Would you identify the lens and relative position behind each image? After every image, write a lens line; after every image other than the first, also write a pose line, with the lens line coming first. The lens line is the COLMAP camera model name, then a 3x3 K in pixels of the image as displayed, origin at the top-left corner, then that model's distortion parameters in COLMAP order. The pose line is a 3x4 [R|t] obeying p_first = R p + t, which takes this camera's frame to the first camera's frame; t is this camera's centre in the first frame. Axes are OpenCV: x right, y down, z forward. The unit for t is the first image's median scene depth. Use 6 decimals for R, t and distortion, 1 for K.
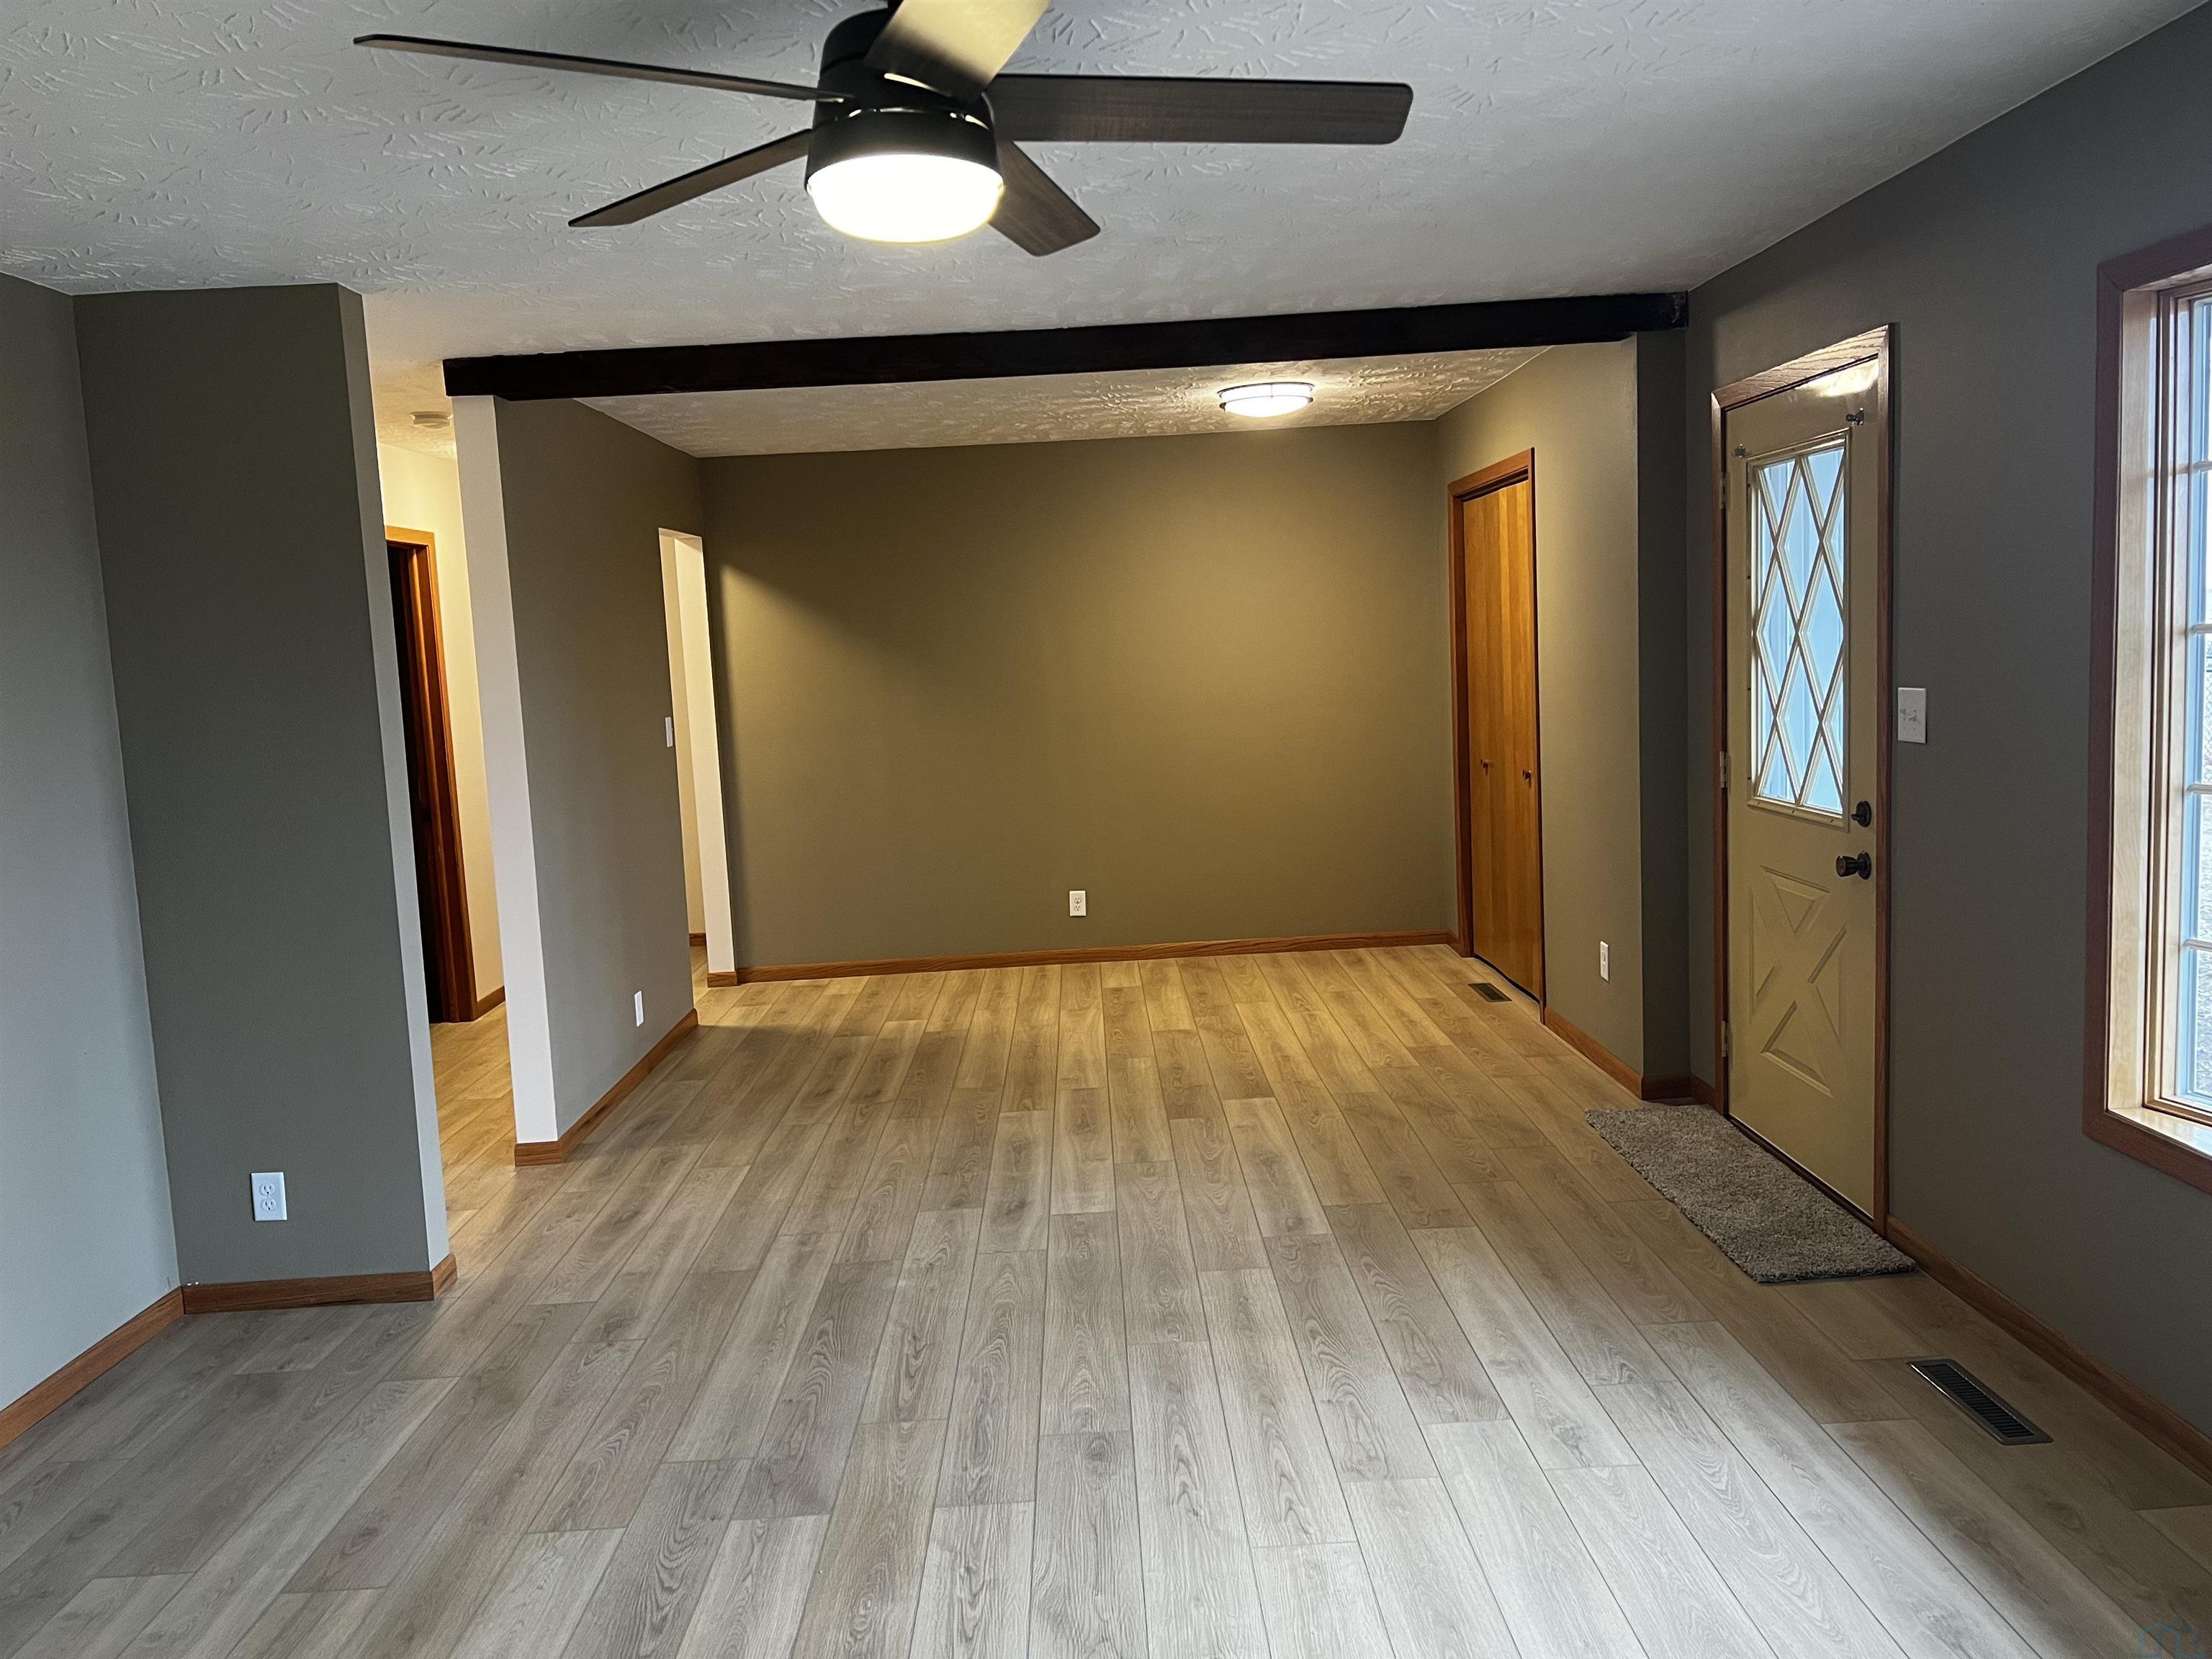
lens RADIAL K [[1658.1, 0, 1089.6], [0, 1658.1, 811.8], [0, 0, 1]] dist [0.037445, -0.041535]
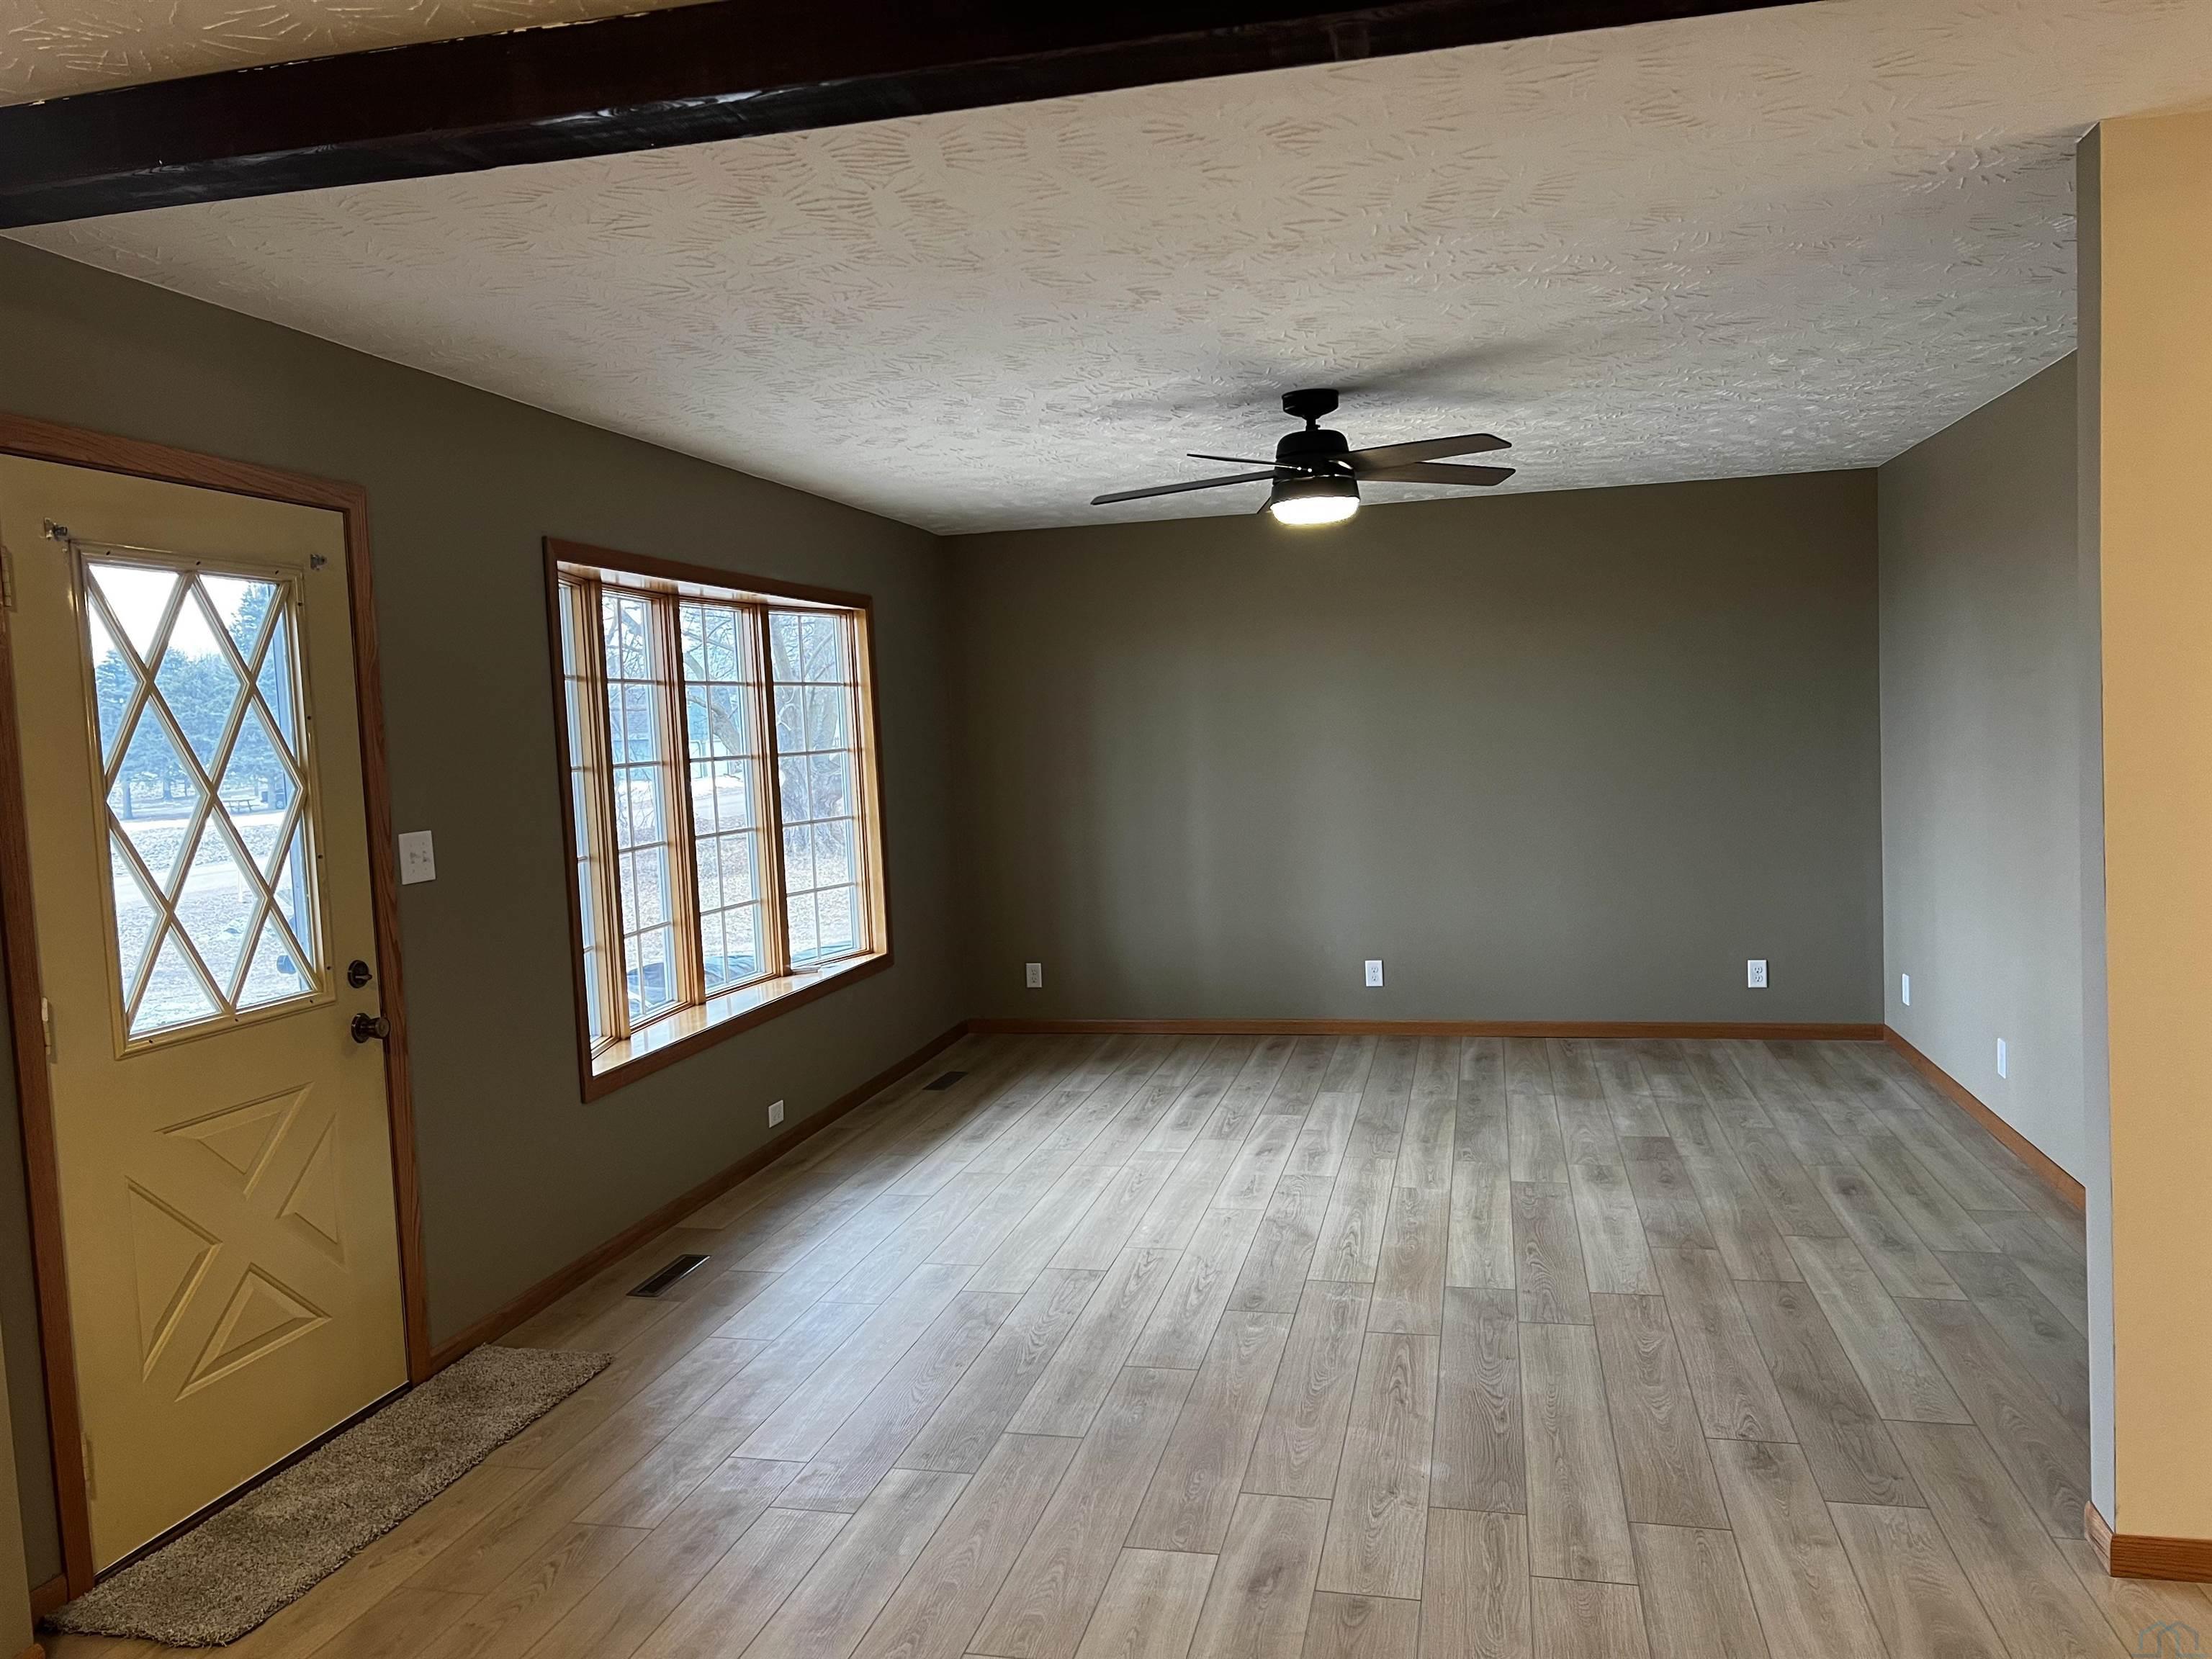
lens RADIAL K [[1658.1, 0, 1094.5], [0, 1658.1, 820.7], [0, 0, 1]] dist [0.037445, -0.041535]
pose [[-0.967265, 0.078016, 0.241478, -0.185709], [0.116088, 0.982199, 0.147676, -0.180662], [-0.225658, 0.170874, -0.959104, 1.843282]]
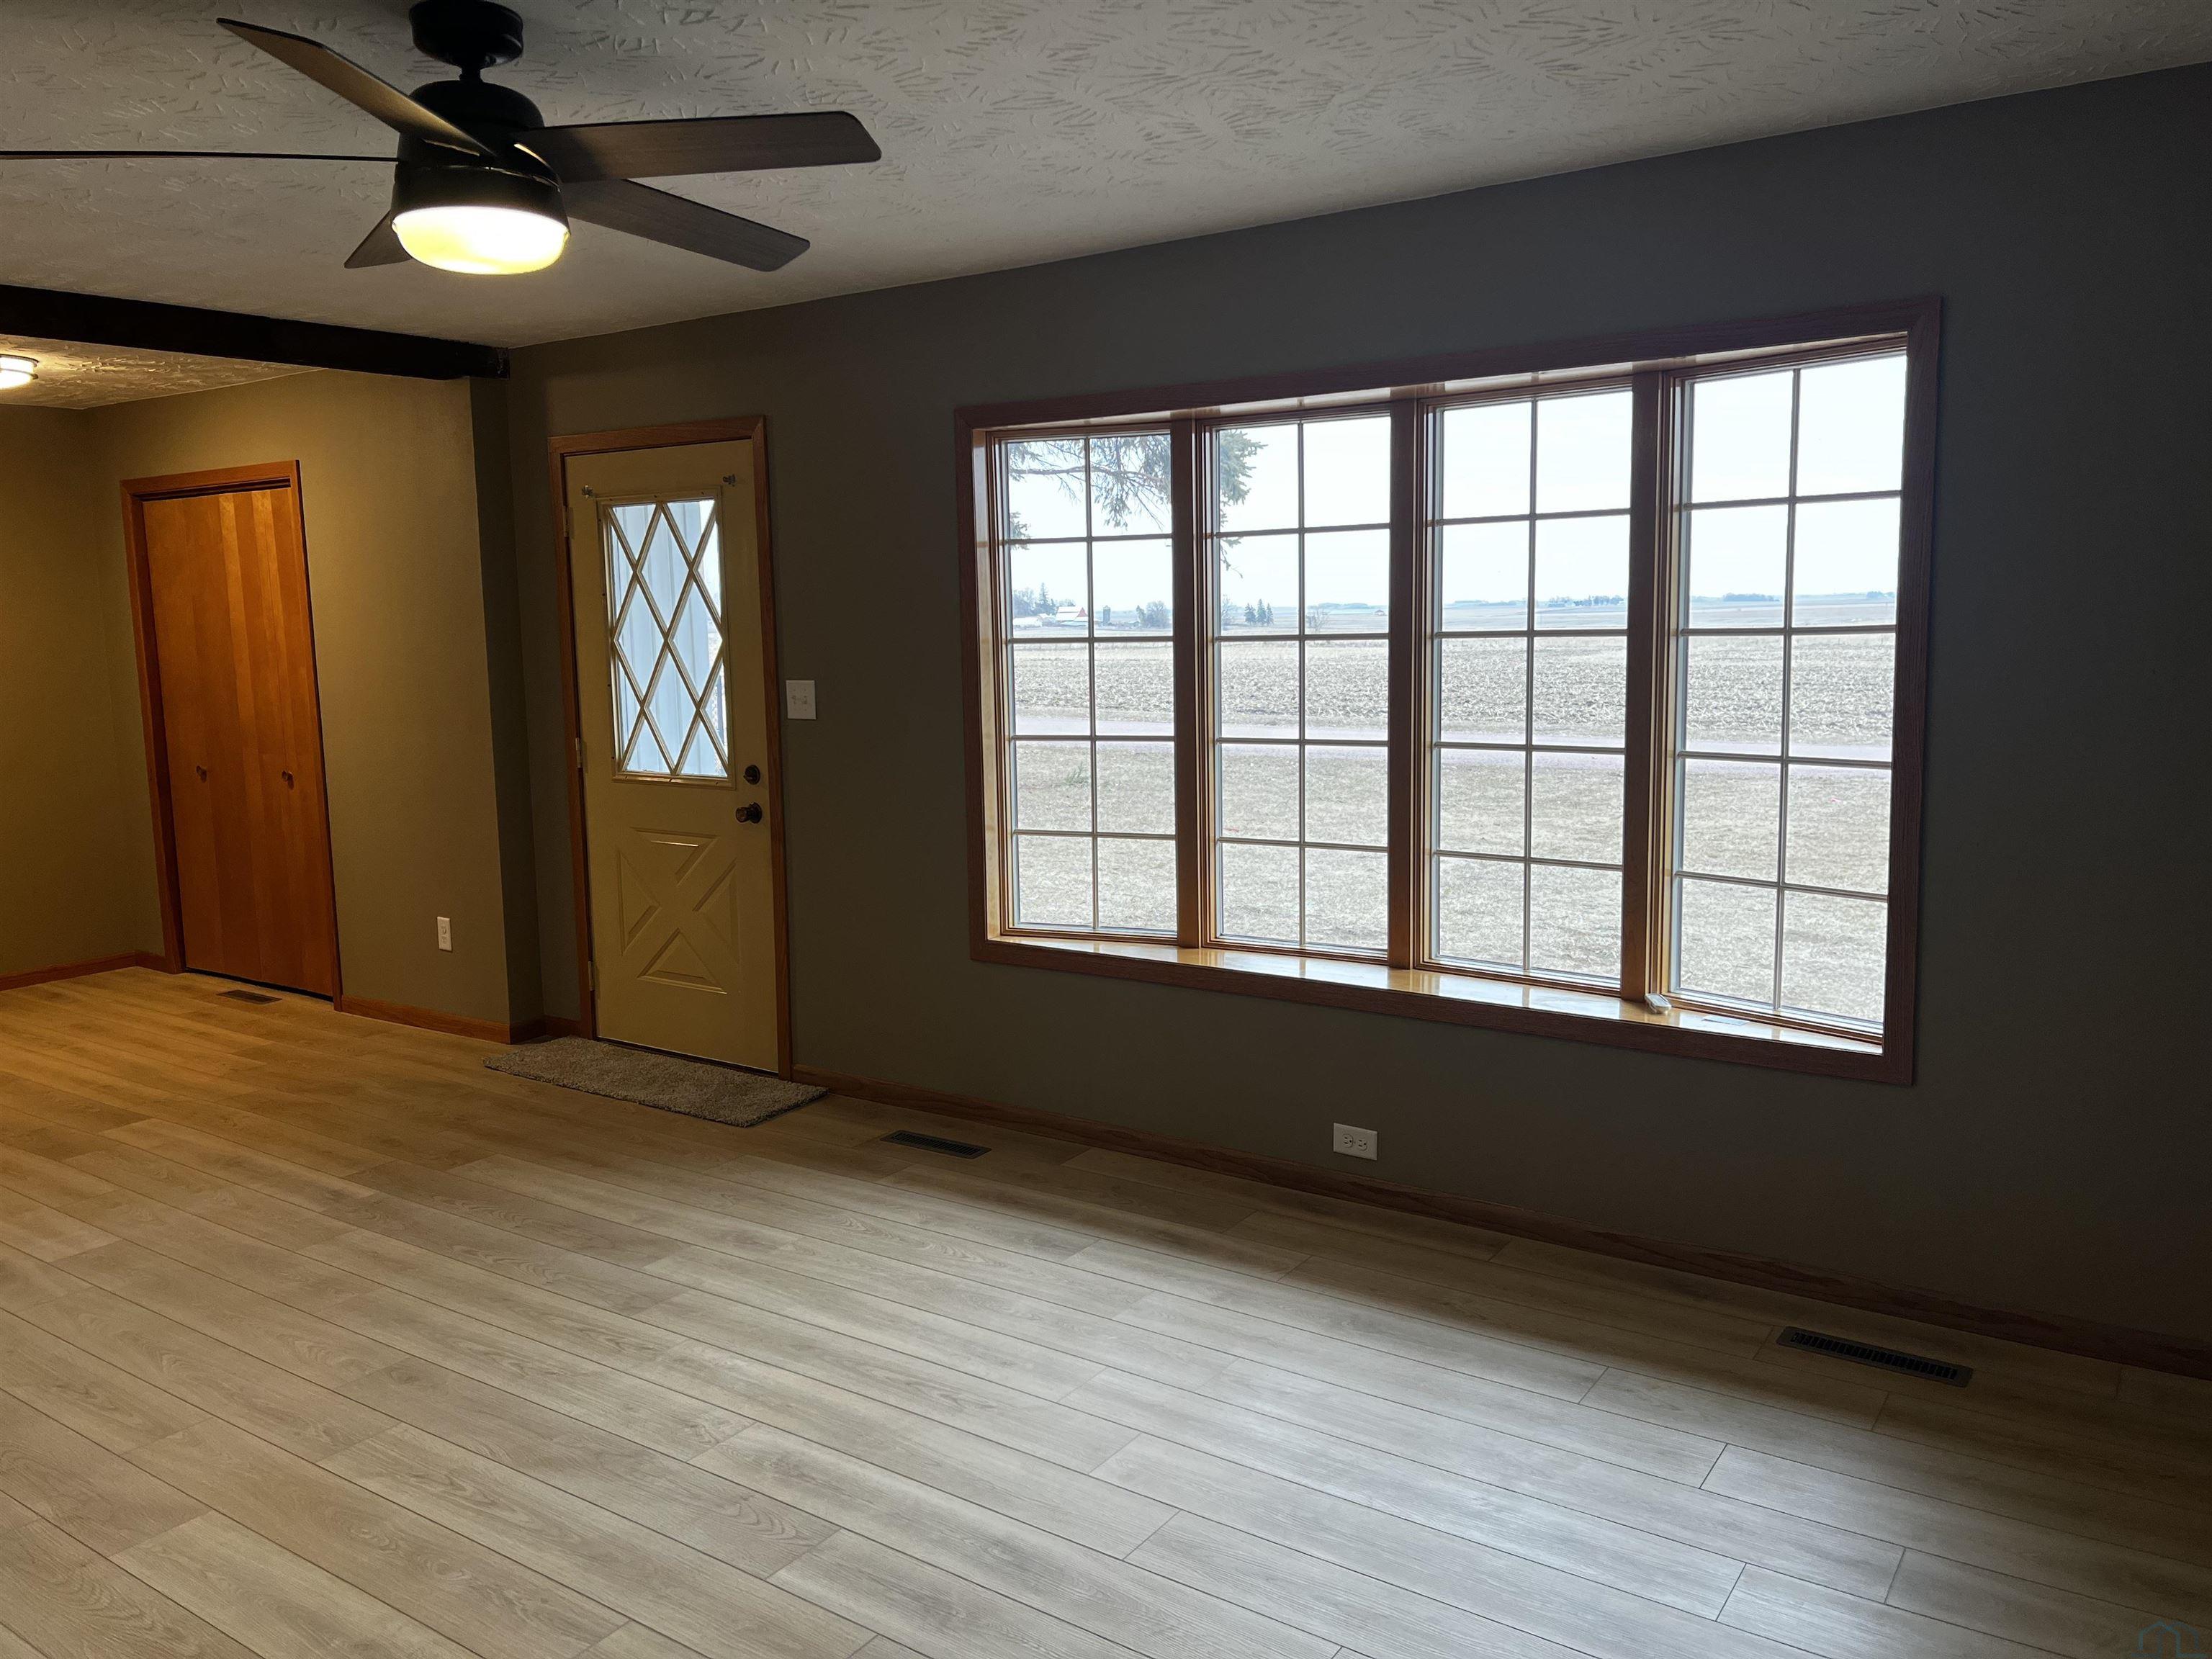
lens RADIAL K [[1658.1, 0, 1108.8], [0, 1658.1, 824.8], [0, 0, 1]] dist [0.037445, -0.041535]
pose [[0.575319, -0.068404, 0.815064, -0.478194], [0.073954, 0.996766, 0.031452, 0.021189], [-0.814579, 0.042182, 0.578517, -0.010983]]
